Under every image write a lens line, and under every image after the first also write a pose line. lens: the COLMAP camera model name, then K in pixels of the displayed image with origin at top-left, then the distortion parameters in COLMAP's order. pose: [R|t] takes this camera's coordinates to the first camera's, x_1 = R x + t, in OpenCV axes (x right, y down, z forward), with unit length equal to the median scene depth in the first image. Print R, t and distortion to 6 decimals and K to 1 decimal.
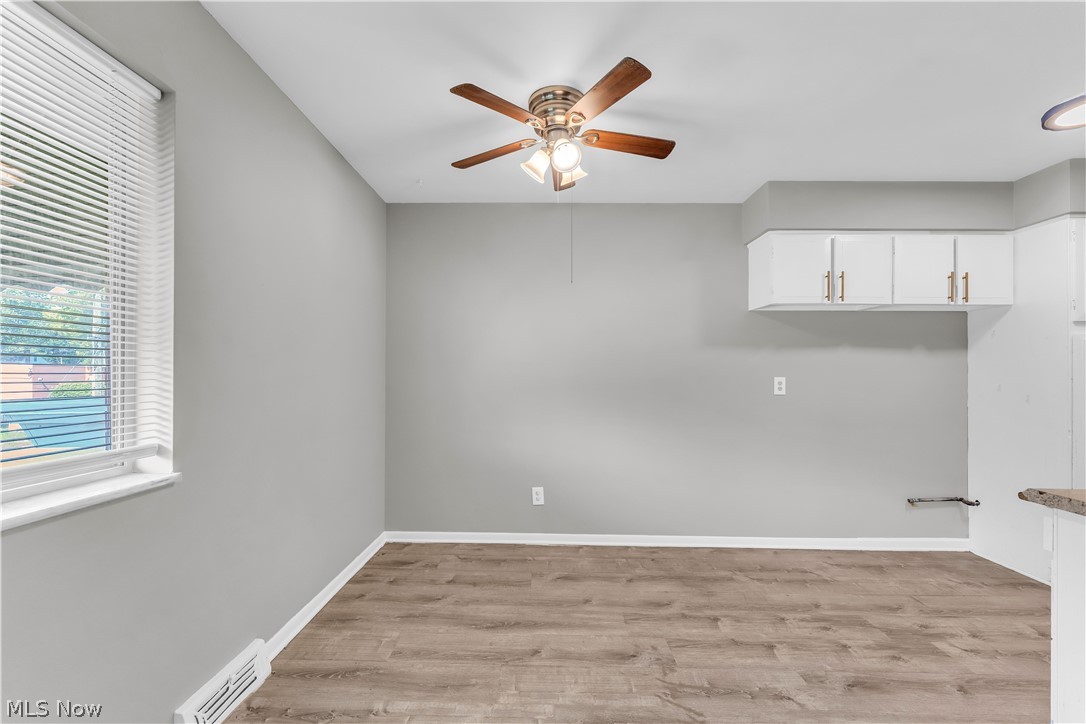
lens RADIAL K [[434.3, 0, 549.8], [0, 434.3, 369.7], [0, 0, 1]] dist [-0.014495, 0.000577]
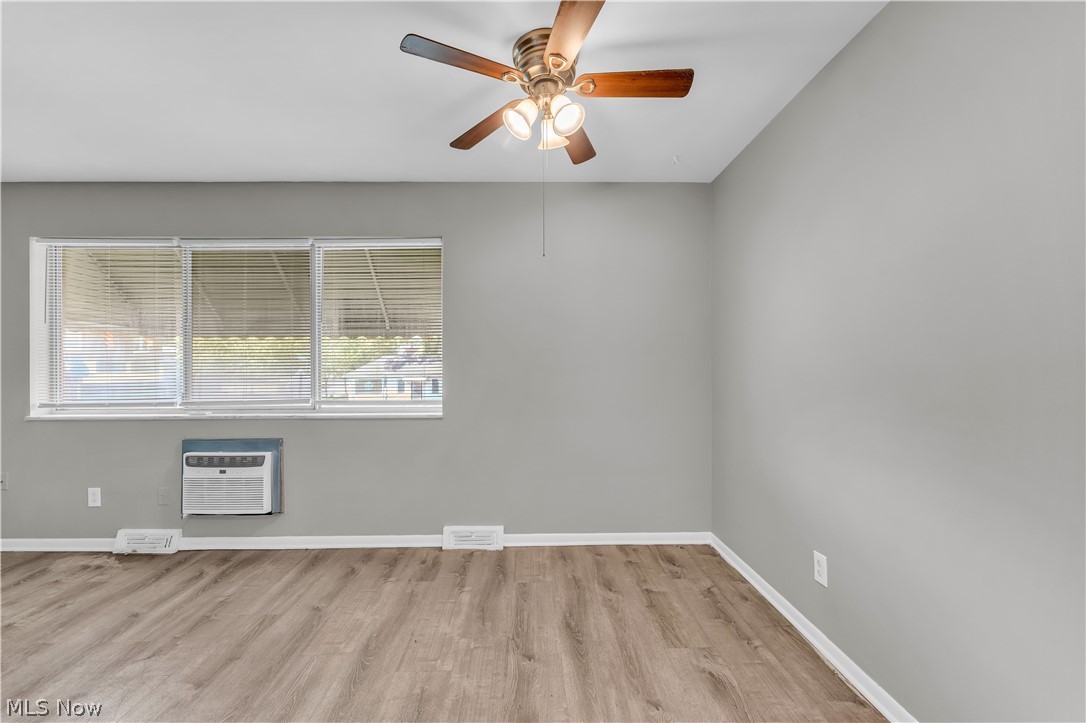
lens RADIAL K [[434.3, 0, 536.5], [0, 434.3, 364.6], [0, 0, 1]] dist [-0.014495, 0.000577]
pose [[0.030158, -0.009824, -0.999497, 0.772596], [0.016954, 0.999813, -0.009316, 0.013062], [0.999401, -0.016665, 0.030319, 0.830165]]
